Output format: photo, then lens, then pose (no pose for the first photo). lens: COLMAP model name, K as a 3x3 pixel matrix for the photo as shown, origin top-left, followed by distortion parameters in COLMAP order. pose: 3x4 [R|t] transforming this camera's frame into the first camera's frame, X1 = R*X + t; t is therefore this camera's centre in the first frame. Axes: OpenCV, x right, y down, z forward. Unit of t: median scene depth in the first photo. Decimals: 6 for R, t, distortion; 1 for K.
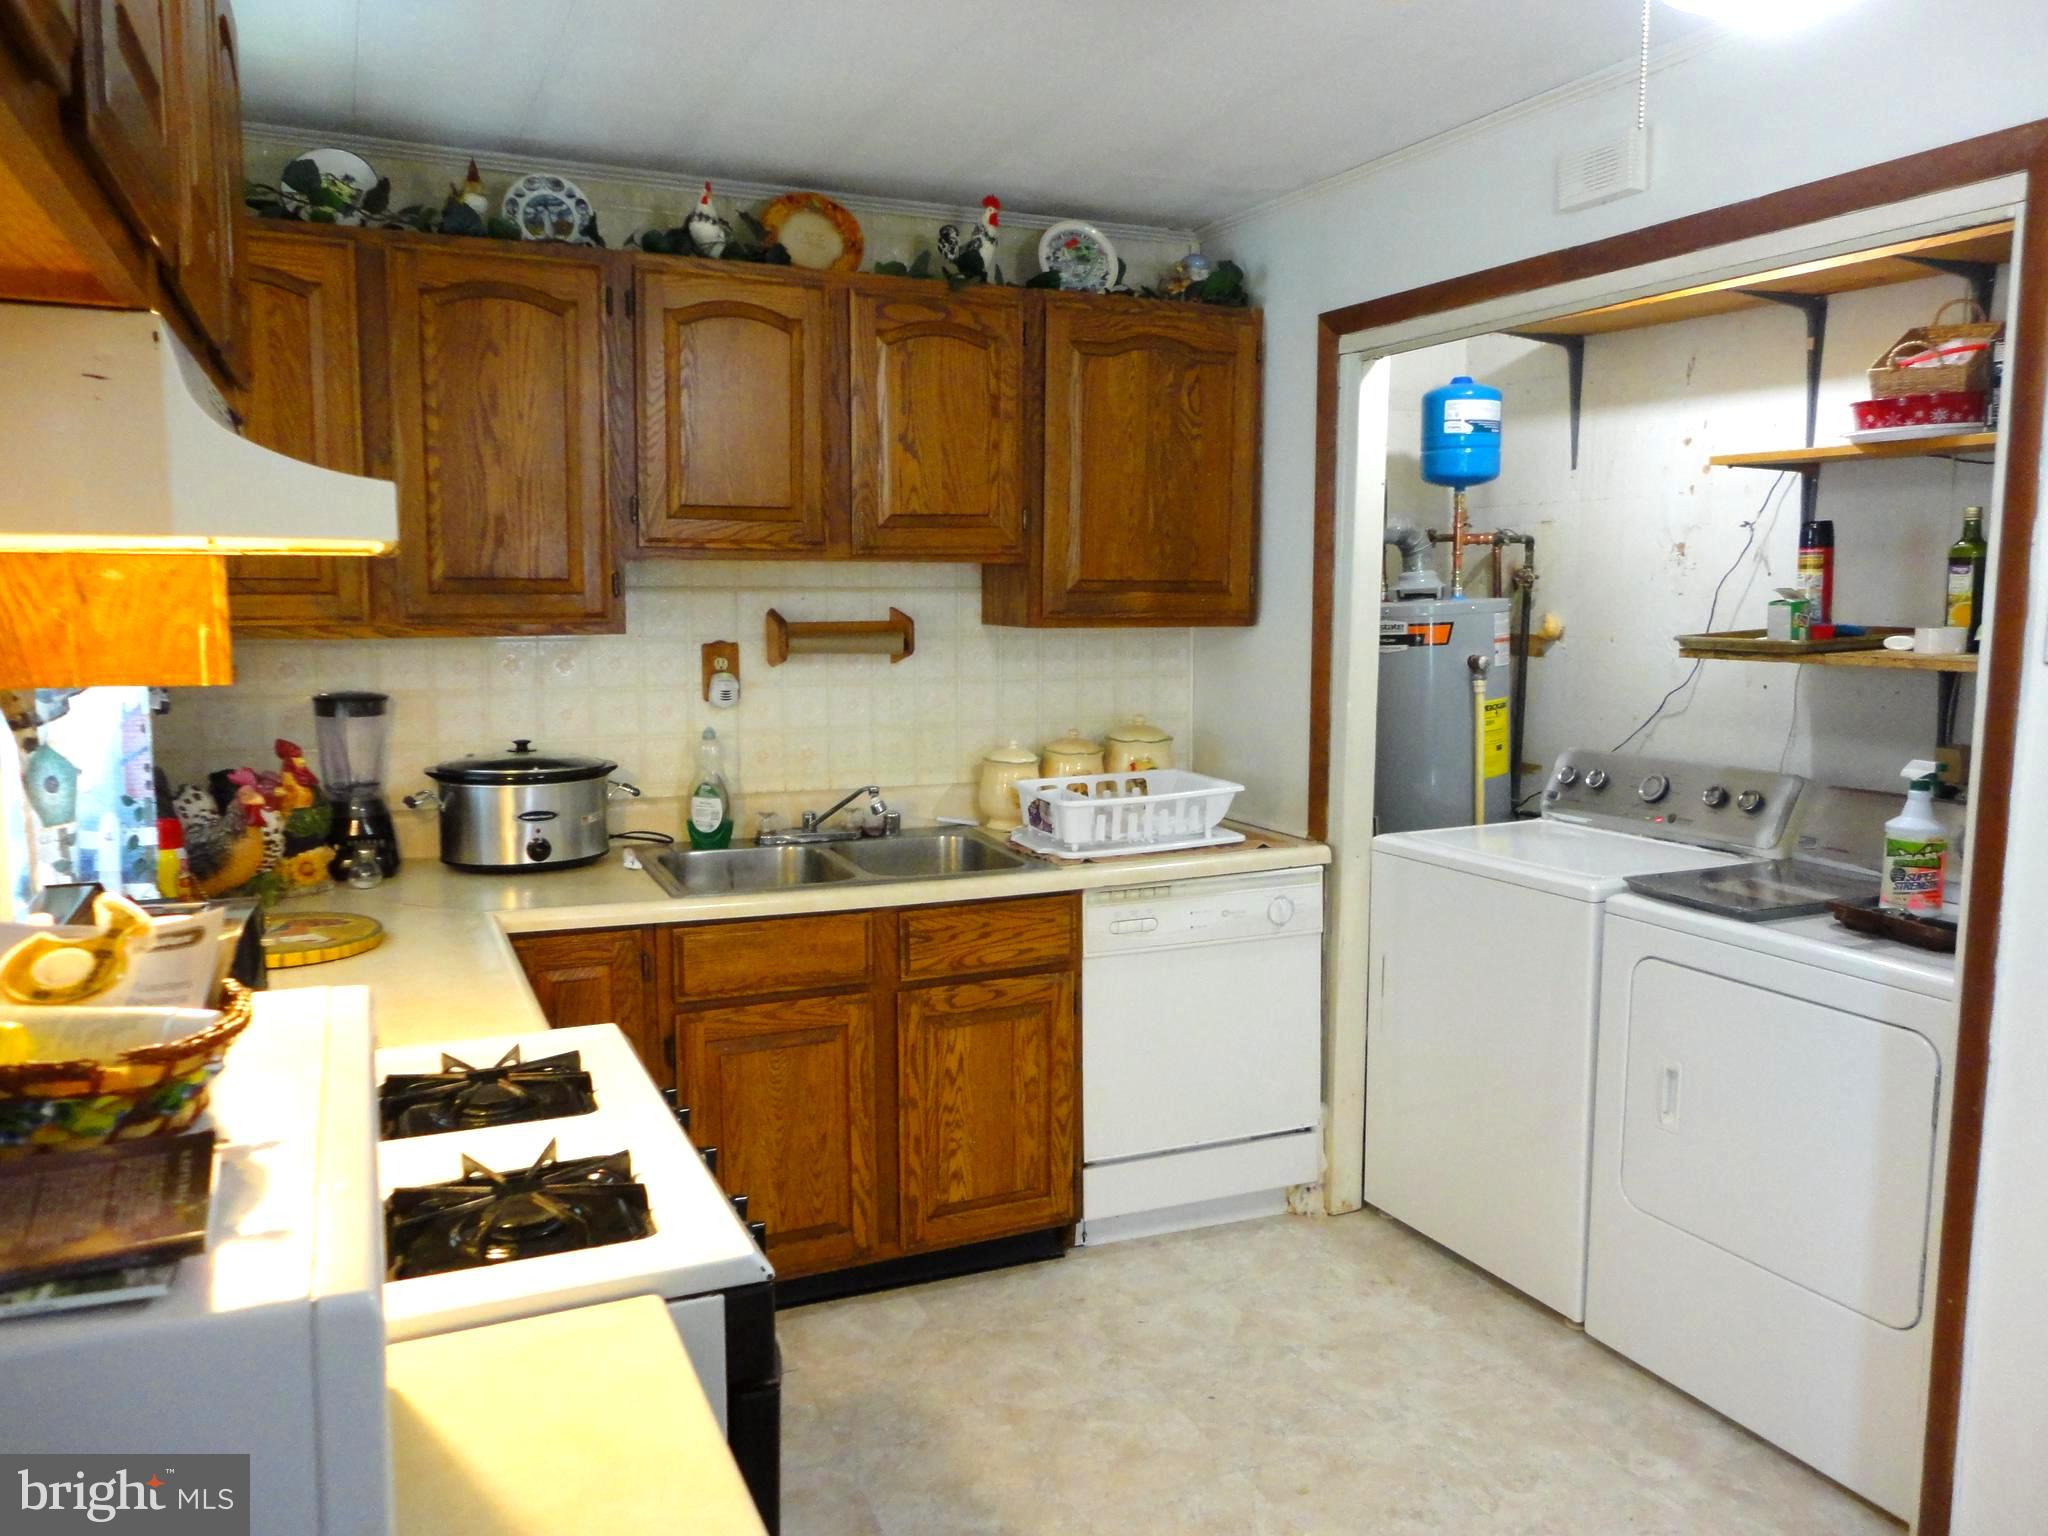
lens RADIAL K [[1475.3, 0, 1021.6], [0, 1475.3, 767.0], [0, 0, 1]] dist [-0.010597, 0.005493]
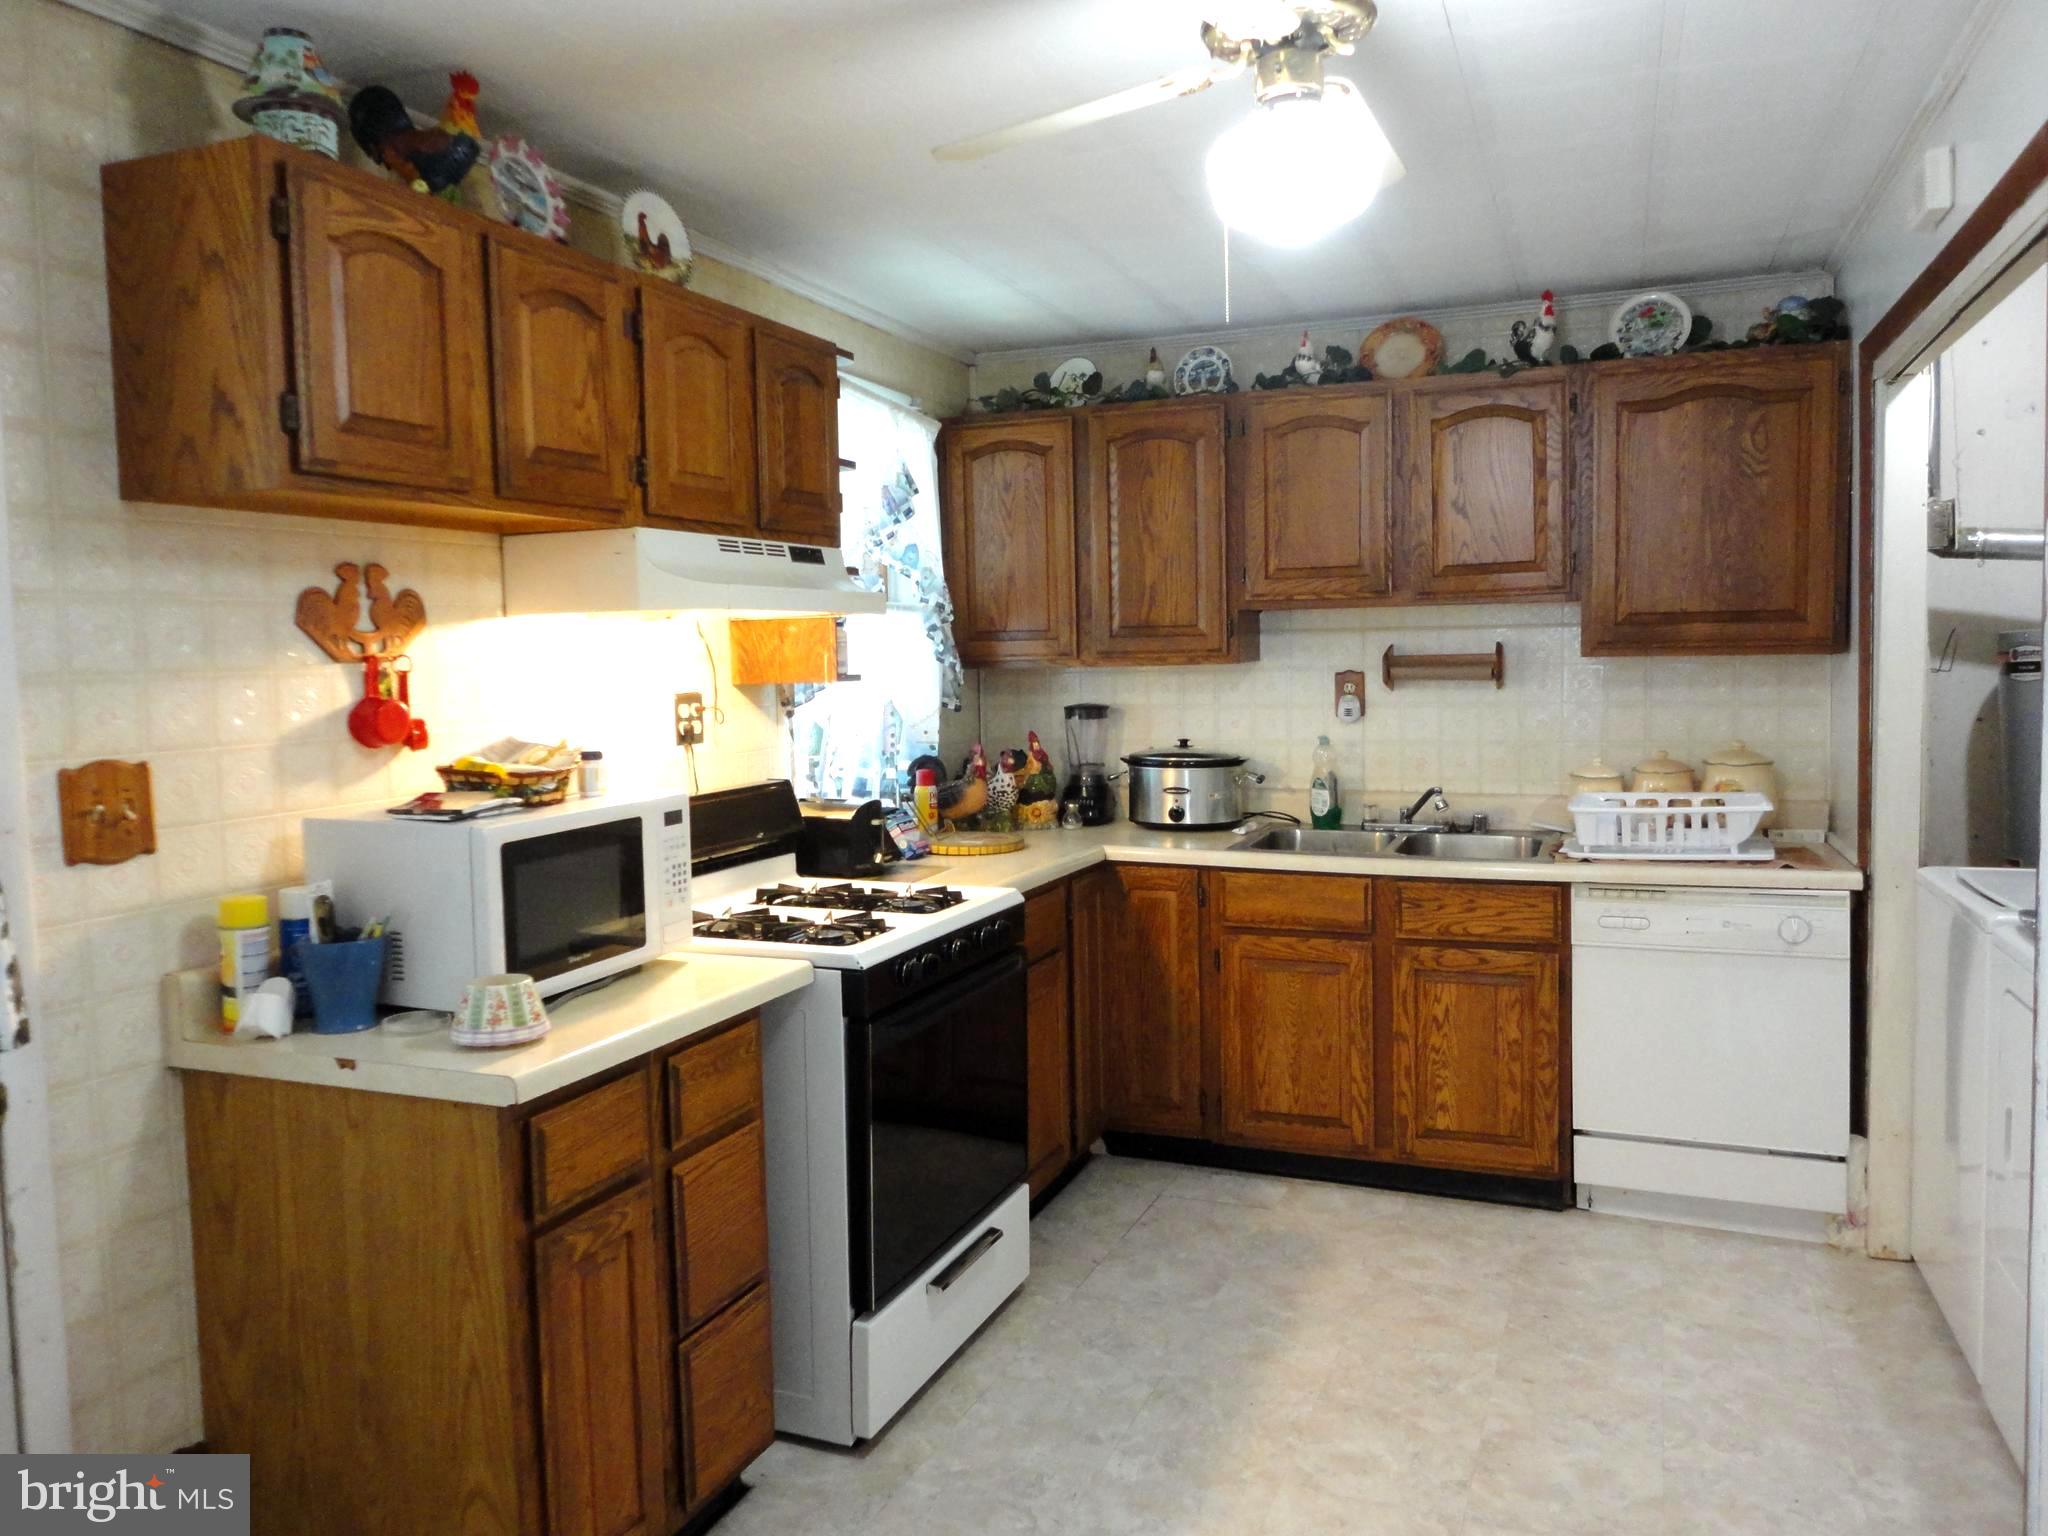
lens RADIAL K [[1475.3, 0, 1020.5], [0, 1475.3, 761.7], [0, 0, 1]] dist [-0.010597, 0.005493]
pose [[0.693301, 0.037420, -0.719676, 0.578014], [-0.065478, 0.997791, -0.011197, 0.030291], [0.717667, 0.054886, 0.694220, -0.105365]]
